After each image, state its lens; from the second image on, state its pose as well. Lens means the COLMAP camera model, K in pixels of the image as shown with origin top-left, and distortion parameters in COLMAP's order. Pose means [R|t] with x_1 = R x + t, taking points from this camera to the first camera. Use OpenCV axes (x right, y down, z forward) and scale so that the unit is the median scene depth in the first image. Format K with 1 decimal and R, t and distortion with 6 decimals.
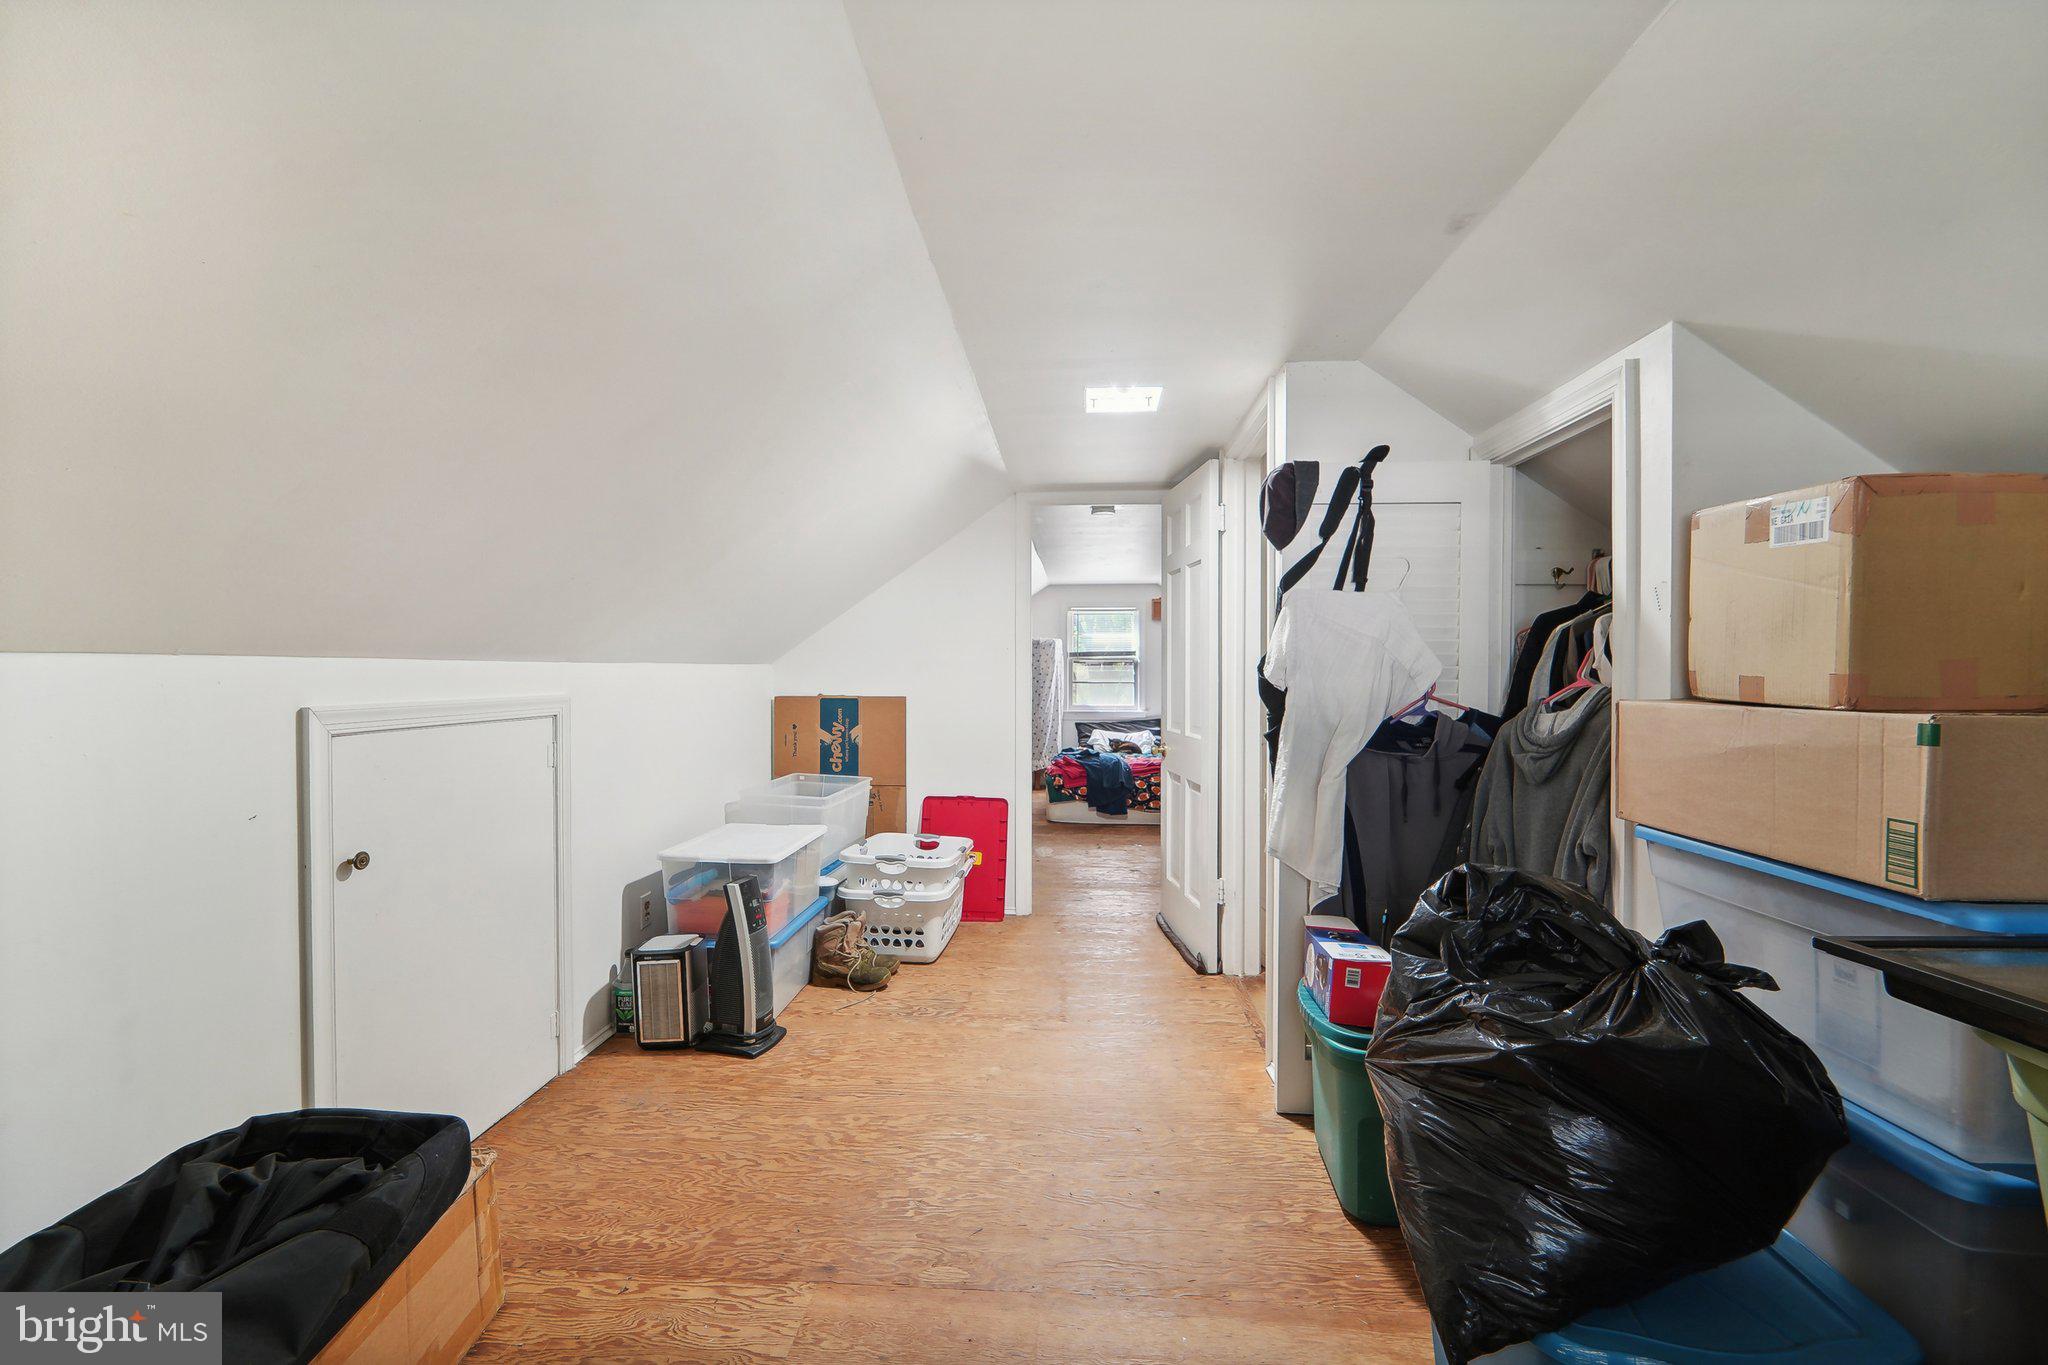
lens RADIAL K [[832.4, 0, 1030.3], [0, 832.4, 683.5], [0, 0, 1]] dist [-0.012926, -0.000337]
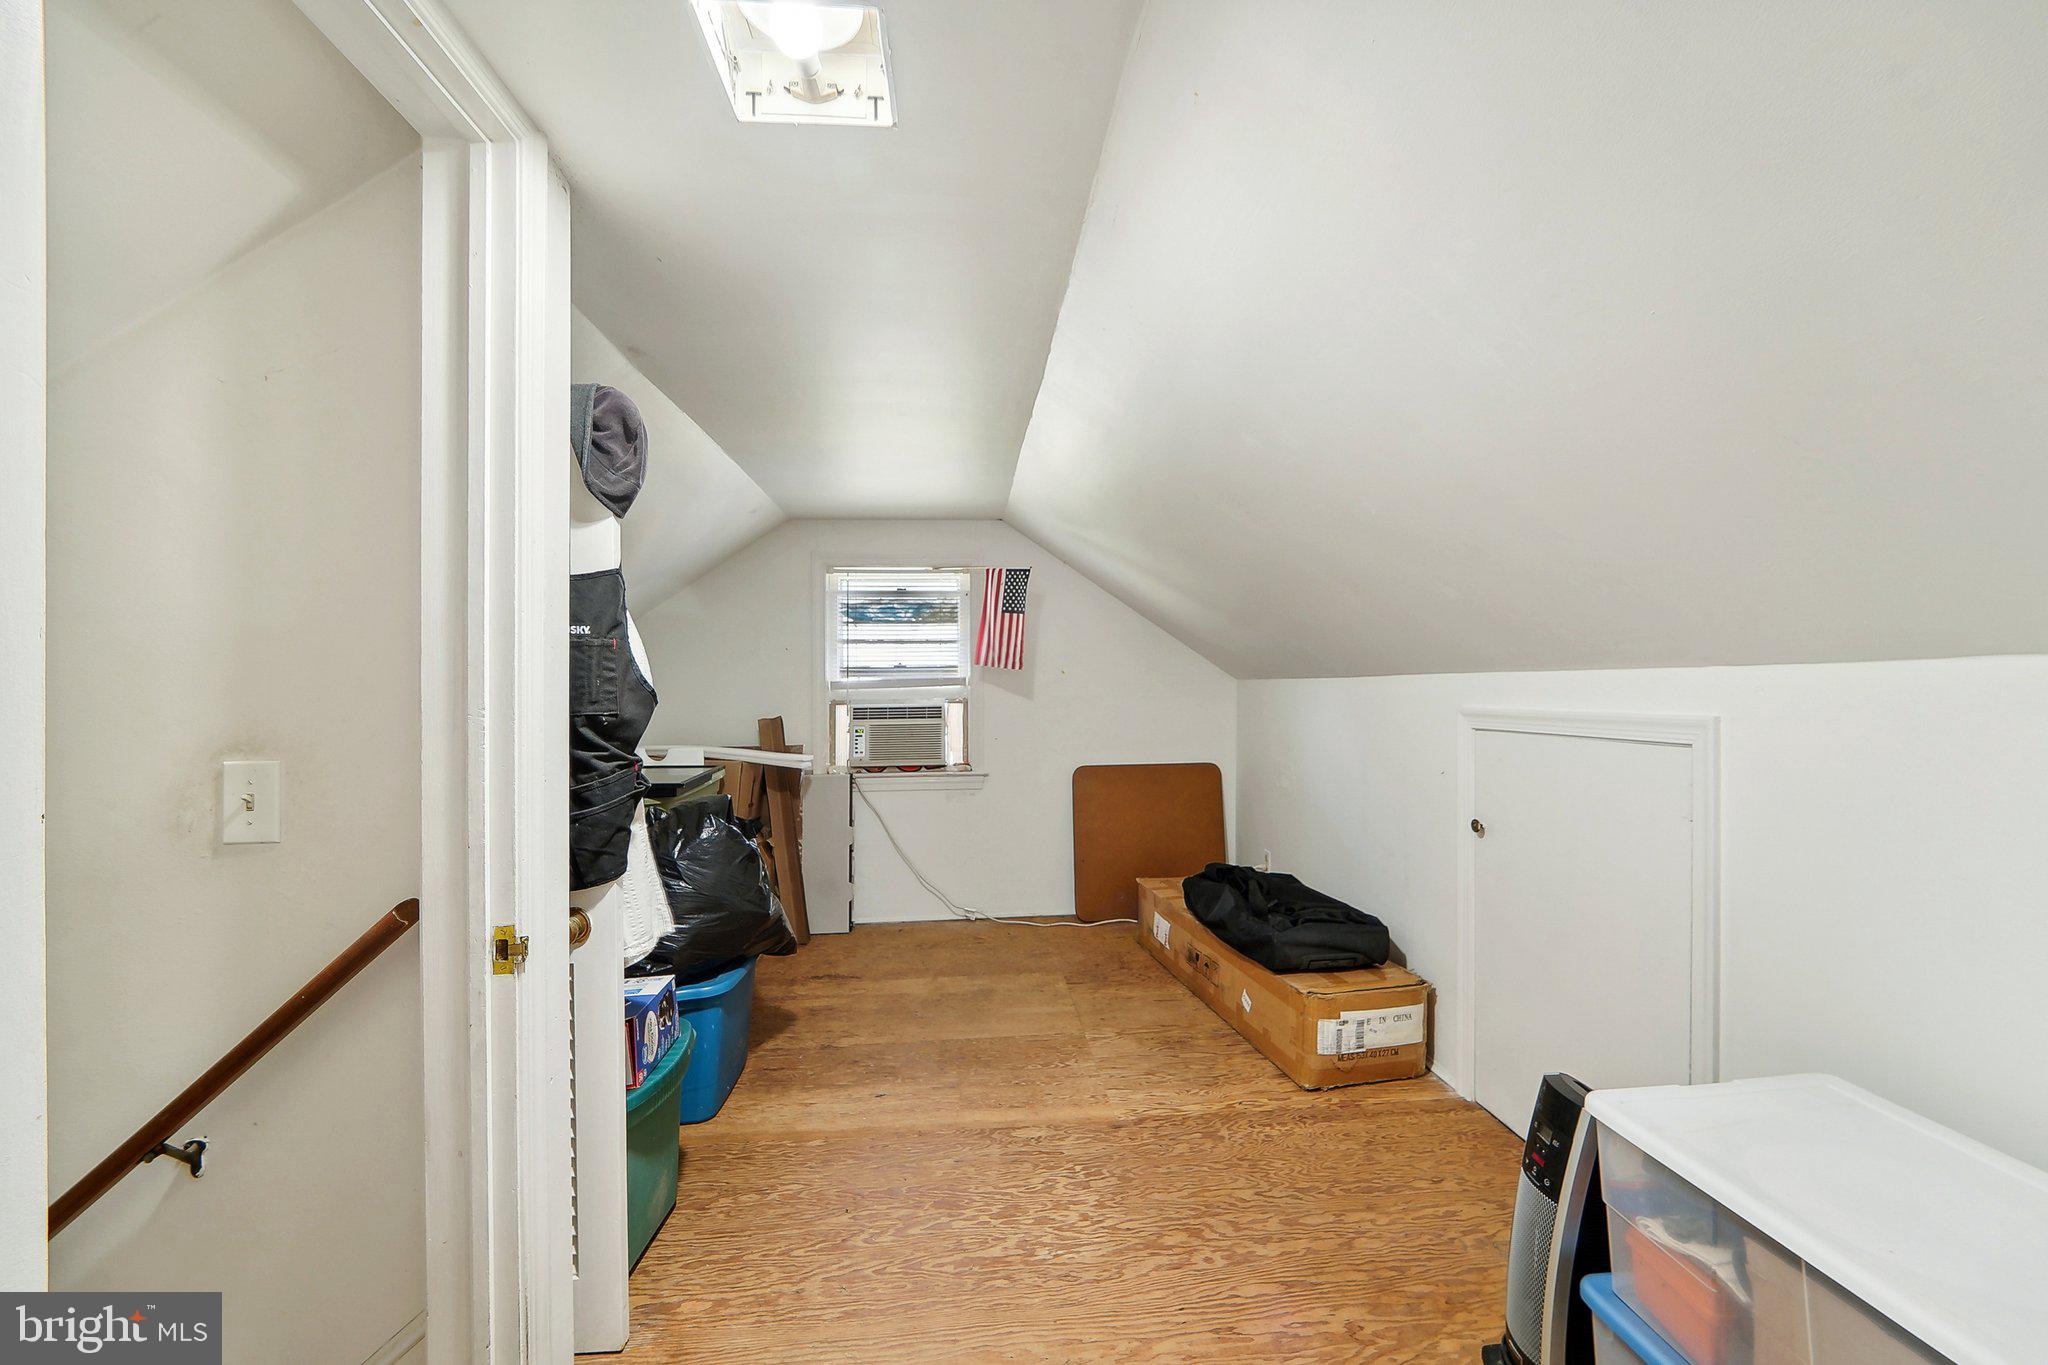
lens RADIAL K [[832.4, 0, 1042.3], [0, 832.4, 683.8], [0, 0, 1]] dist [-0.012926, -0.000337]
pose [[-0.987502, 0.013602, -0.157017, 0.065499], [0.012238, 0.999879, 0.009647, -0.030022], [0.157129, 0.007605, -0.987549, 1.907946]]
